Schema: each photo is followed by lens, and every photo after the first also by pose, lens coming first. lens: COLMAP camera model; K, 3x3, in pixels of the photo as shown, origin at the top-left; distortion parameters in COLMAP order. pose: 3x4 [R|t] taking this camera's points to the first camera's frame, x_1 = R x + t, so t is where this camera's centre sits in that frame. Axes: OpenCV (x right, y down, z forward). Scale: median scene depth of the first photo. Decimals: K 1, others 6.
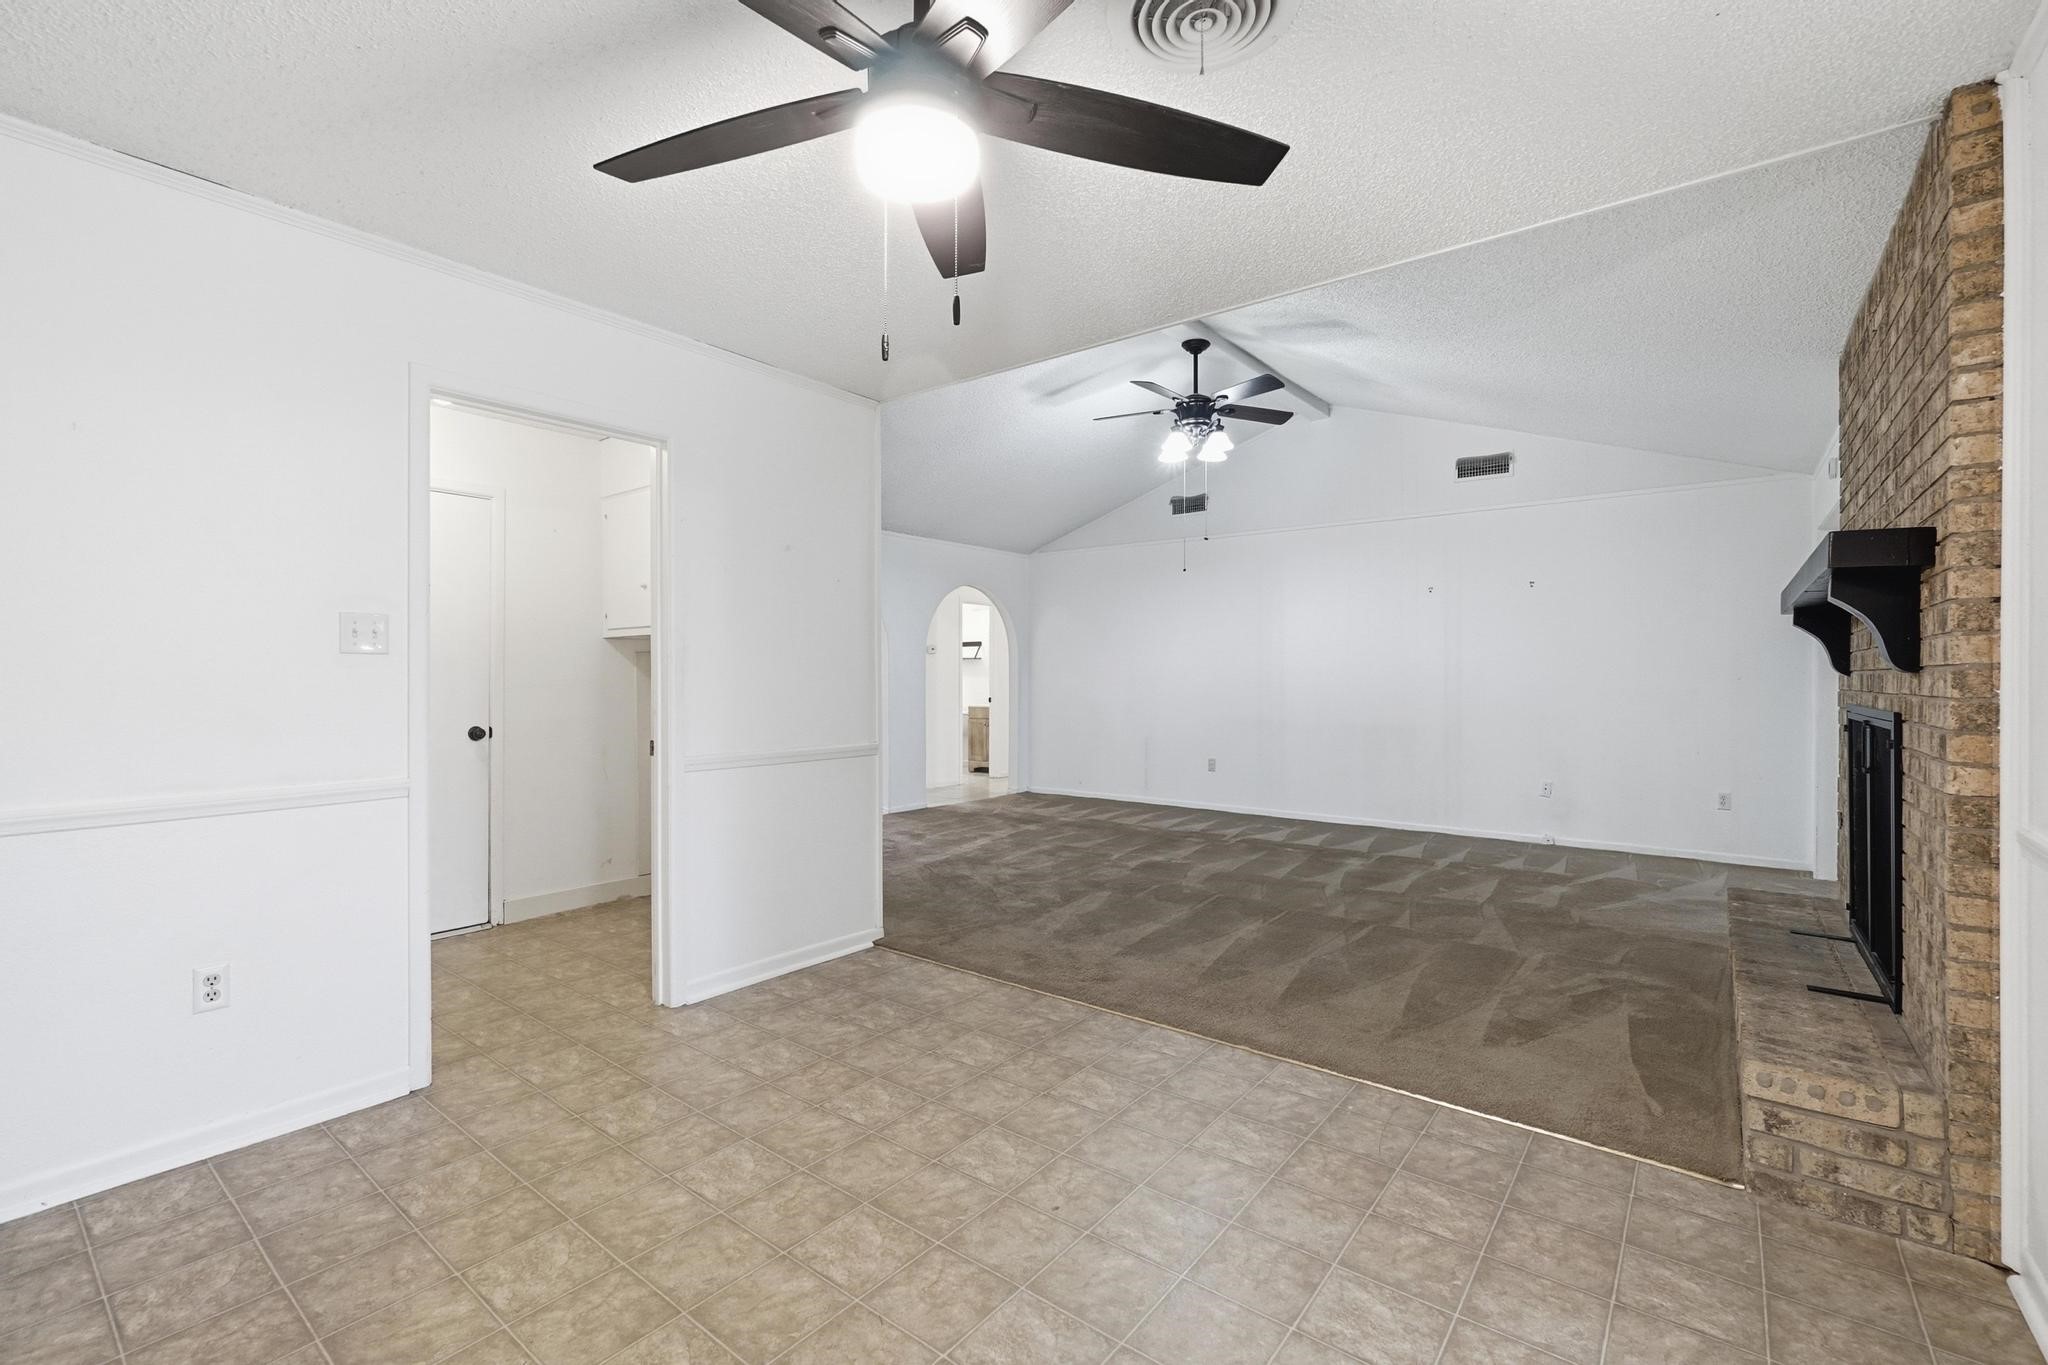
lens RADIAL K [[887.0, 0, 1030.2], [0, 887.0, 673.7], [0, 0, 1]] dist [-0.002753, 0.000531]
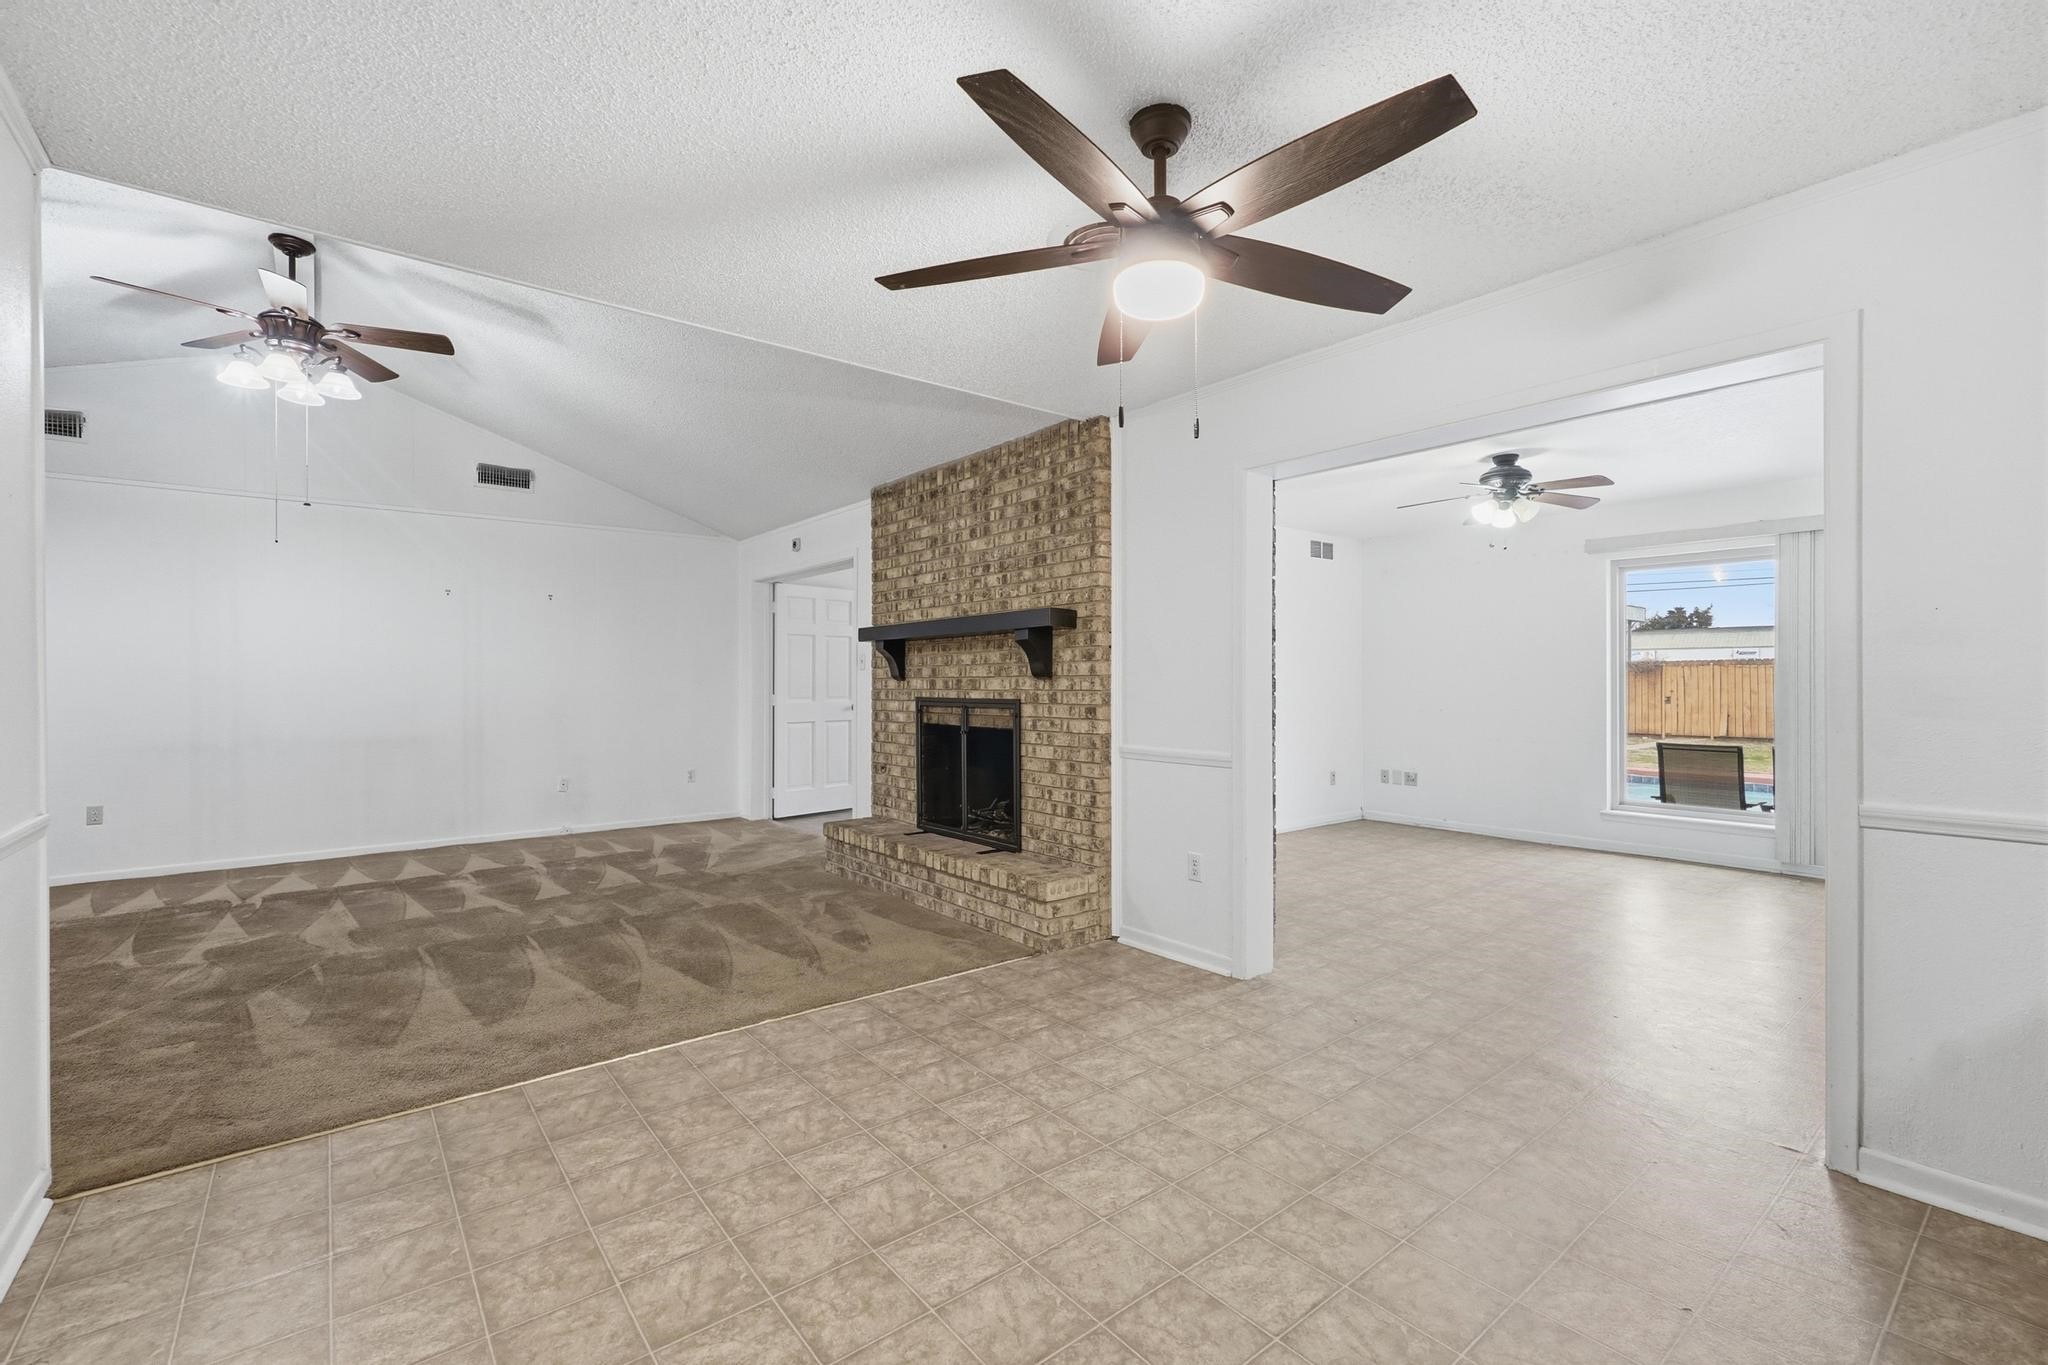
lens RADIAL K [[873.1, 0, 996.6], [0, 873.1, 677.7], [0, 0, 1]] dist [-0.003392, -0.000215]
pose [[0.250126, 0.000255, 0.968213, -0.909008], [0.001868, 0.999998, -0.000746, -0.001905], [-0.968211, 0.001995, 0.250125, 0.565235]]
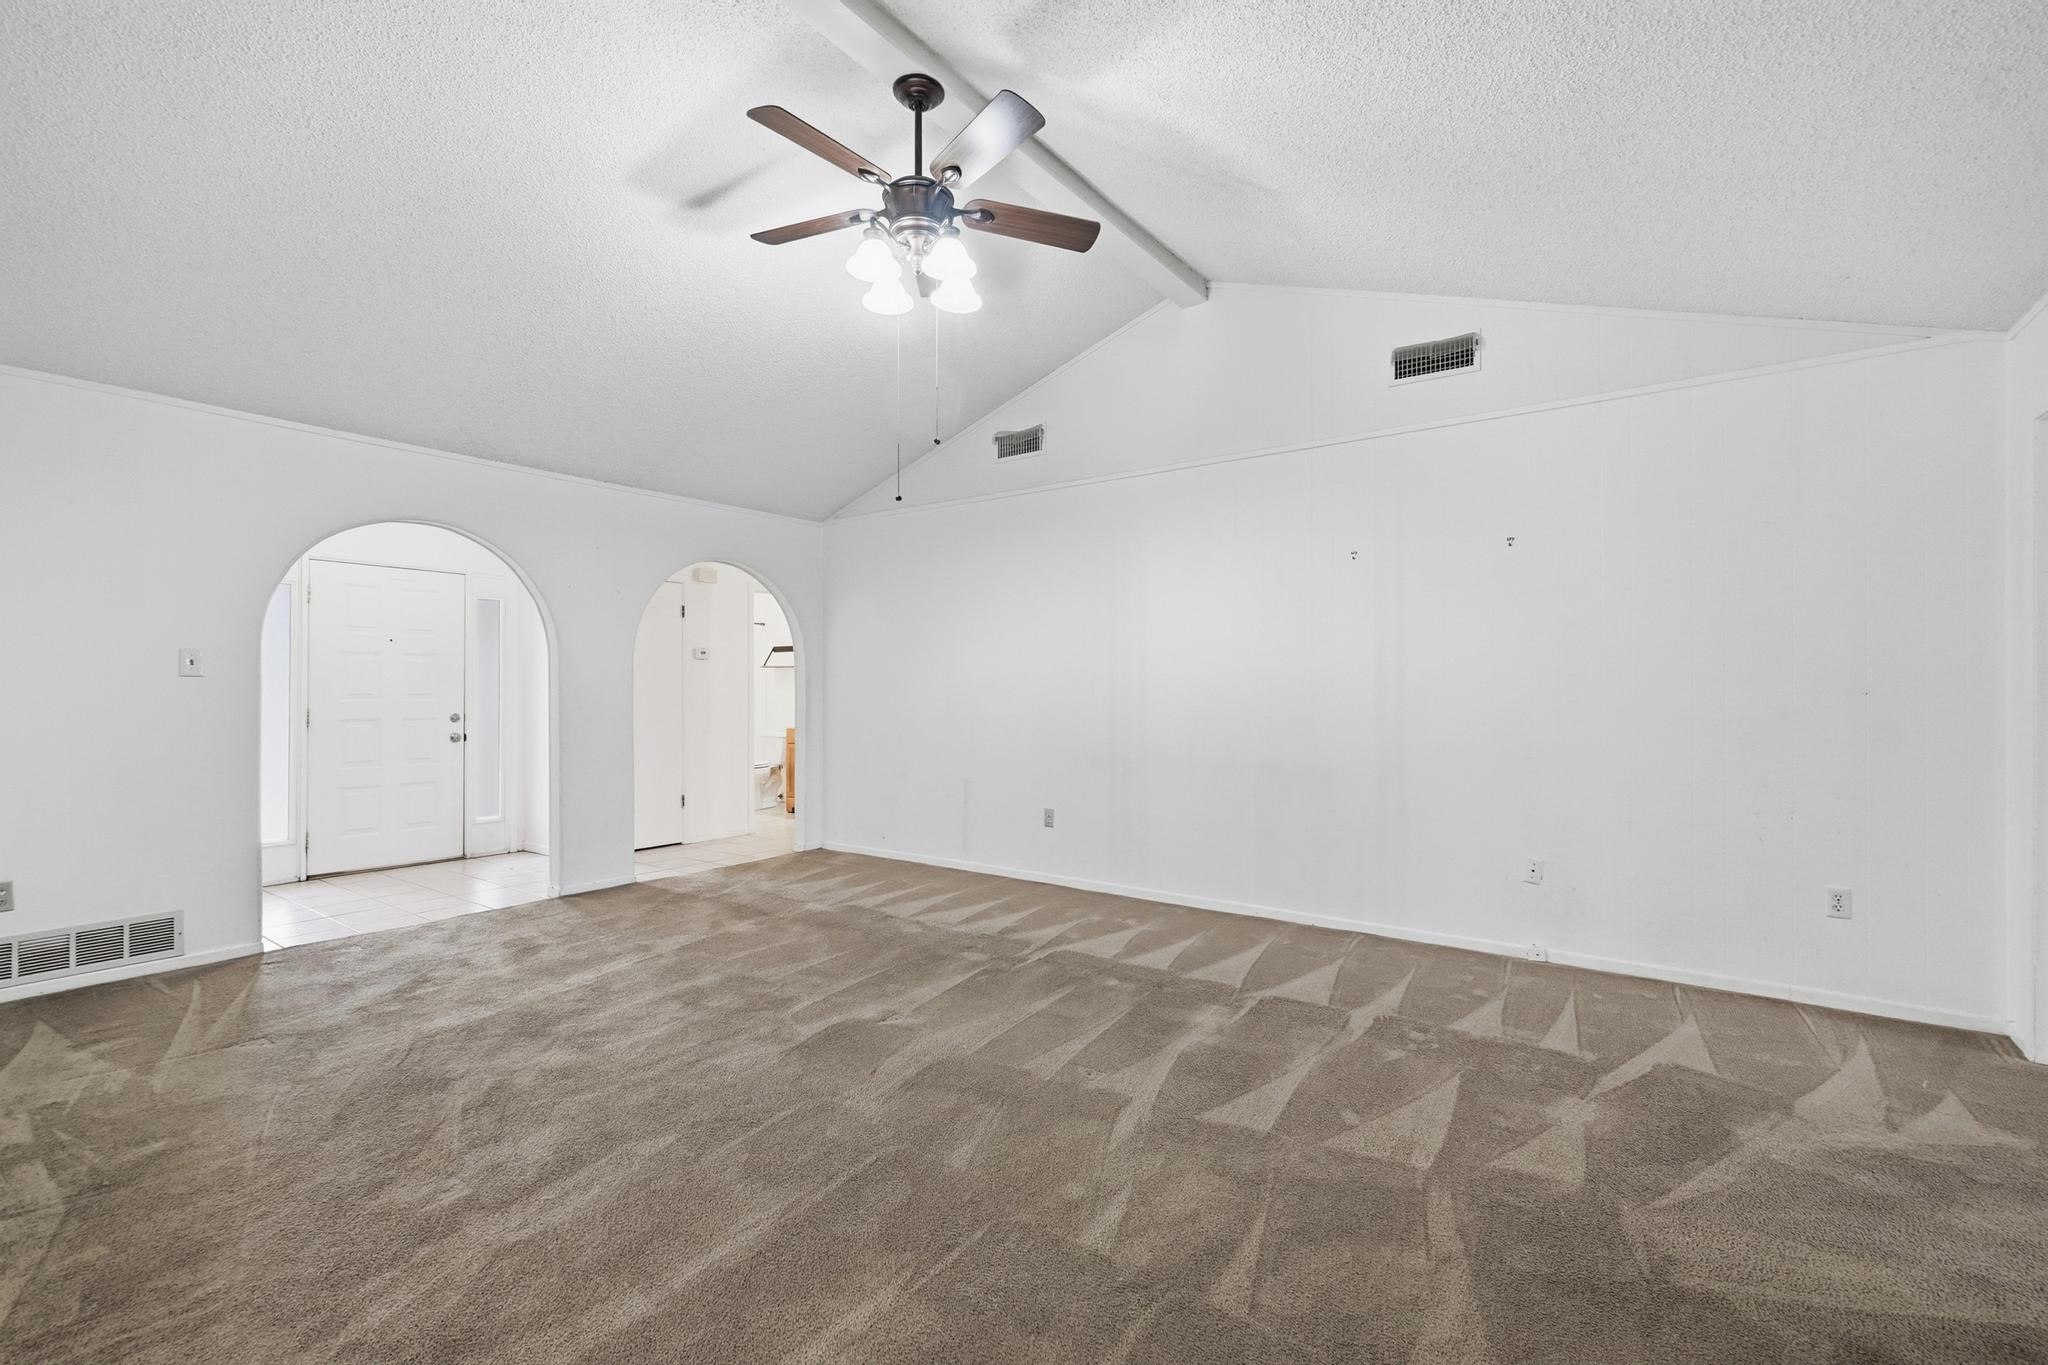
lens RADIAL K [[879.9, 0, 1030.4], [0, 879.9, 680.9], [0, 0, 1]] dist [-0.001339, 0.000449]
pose [[0.999451, 0.000936, 0.033106, 0.571423], [-0.000713, 0.999977, -0.006762, 0.003114], [-0.033111, 0.006735, 0.999429, 1.081042]]
